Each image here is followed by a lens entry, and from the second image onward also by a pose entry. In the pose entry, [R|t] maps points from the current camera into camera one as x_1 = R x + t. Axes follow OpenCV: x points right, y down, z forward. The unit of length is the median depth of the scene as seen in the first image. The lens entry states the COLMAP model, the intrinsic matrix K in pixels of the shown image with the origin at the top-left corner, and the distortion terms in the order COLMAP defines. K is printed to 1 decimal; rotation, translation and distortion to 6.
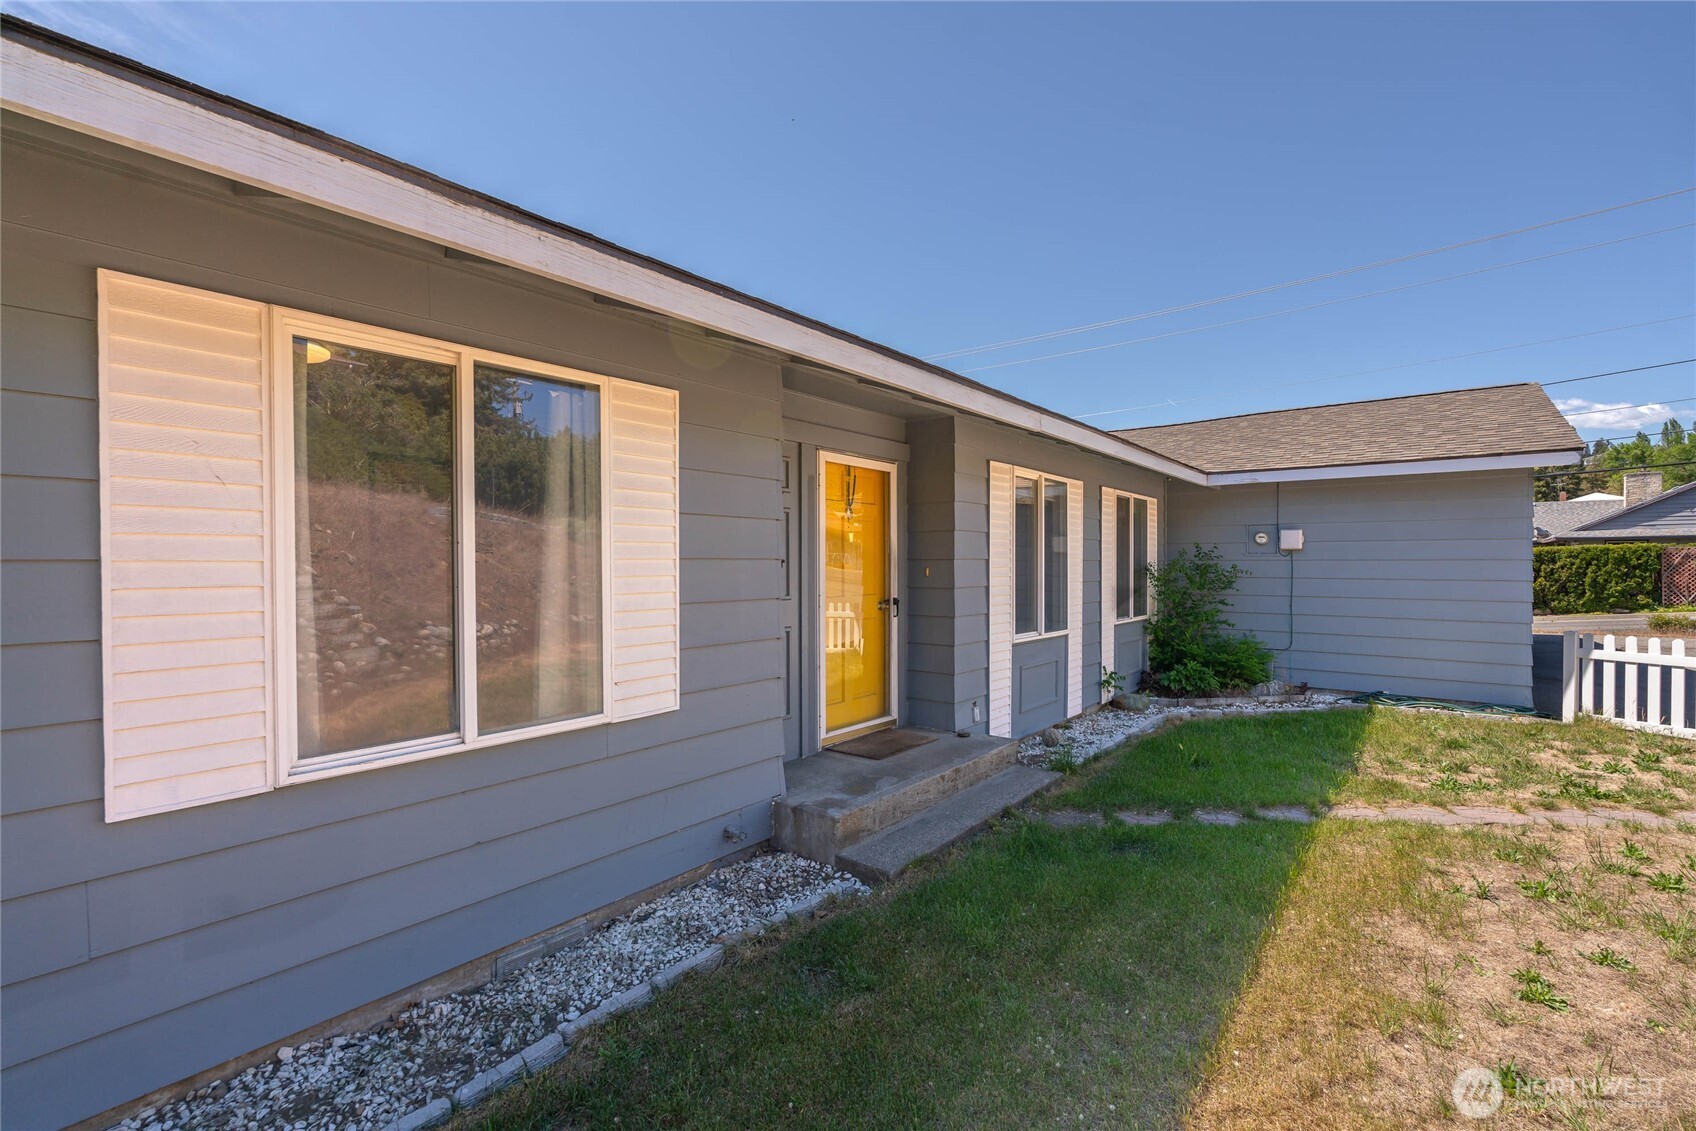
lens RADIAL K [[743.2, 0, 831.8], [0, 743.2, 557.0], [0, 0, 1]] dist [-0.011476, 0.001977]
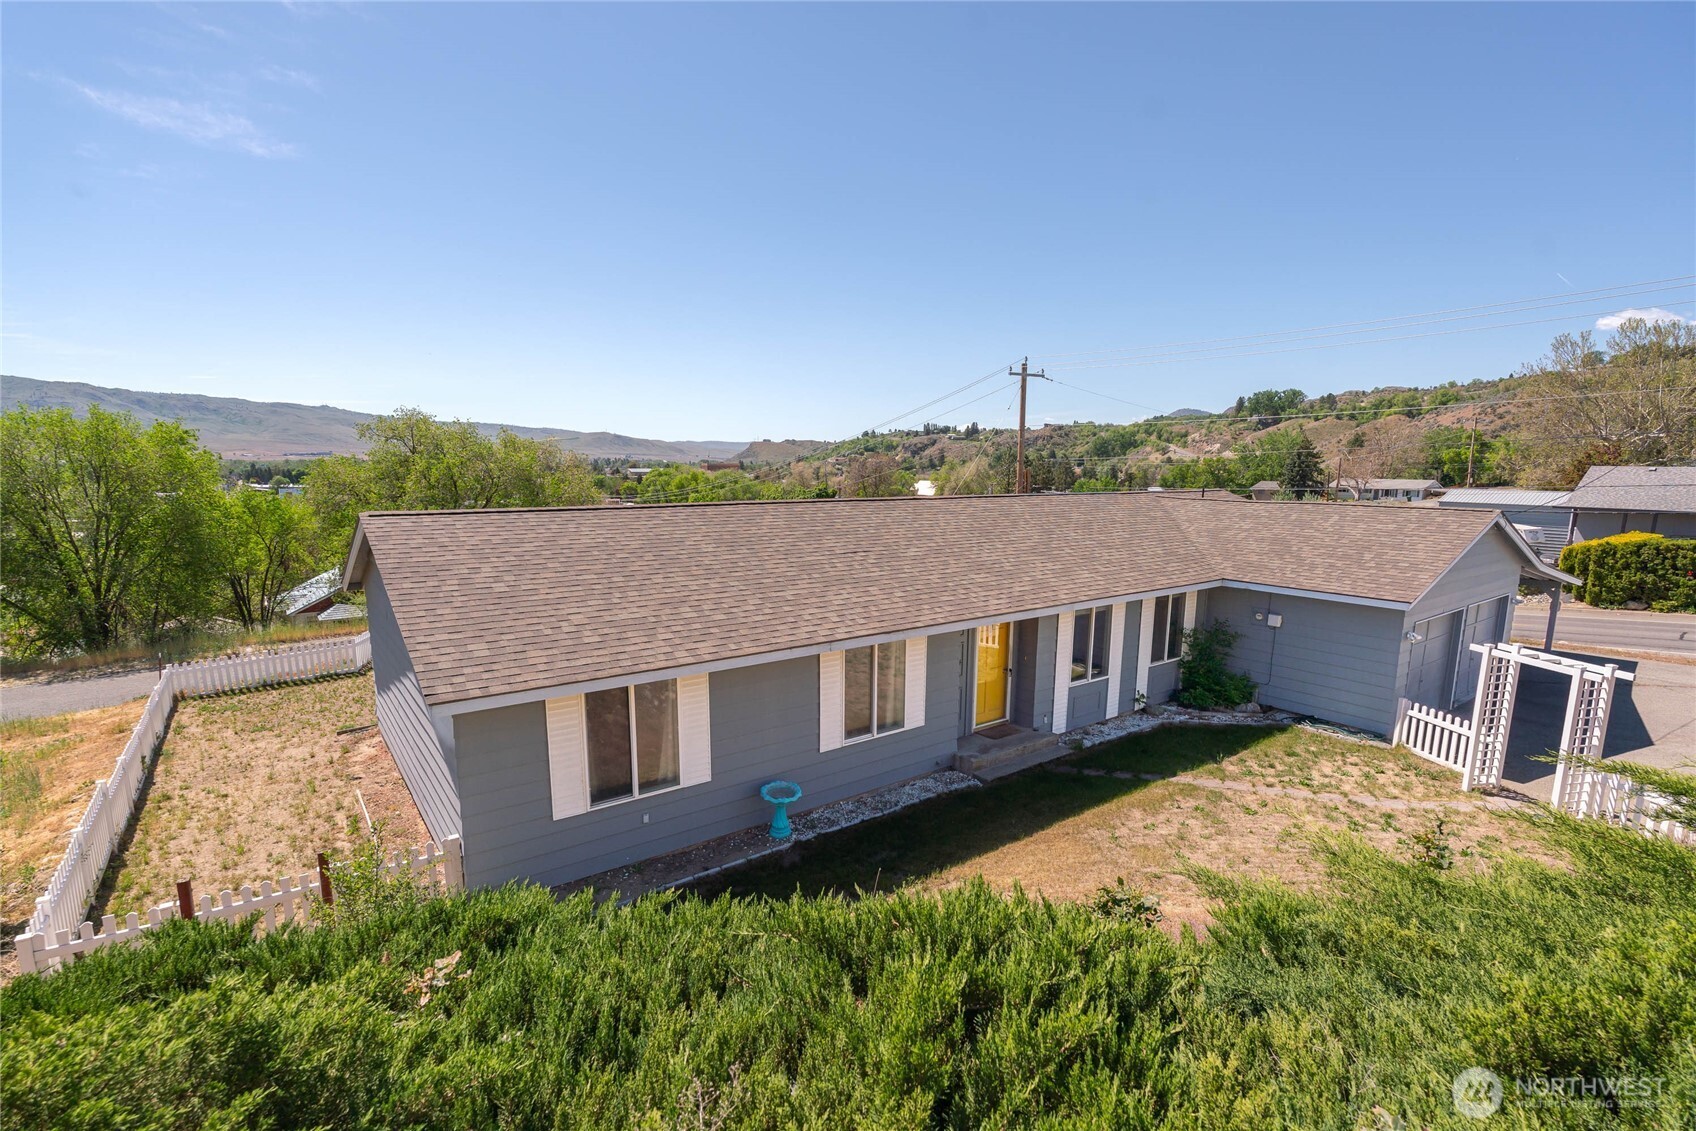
lens RADIAL K [[743.2, 0, 847.2], [0, 743.2, 579.4], [0, 0, 1]] dist [-0.011476, 0.001977]
pose [[0.971828, 0.046674, -0.231022, 0.147252], [-0.014103, 0.989955, 0.140677, -0.691308], [0.235267, -0.133455, 0.962725, -1.669581]]
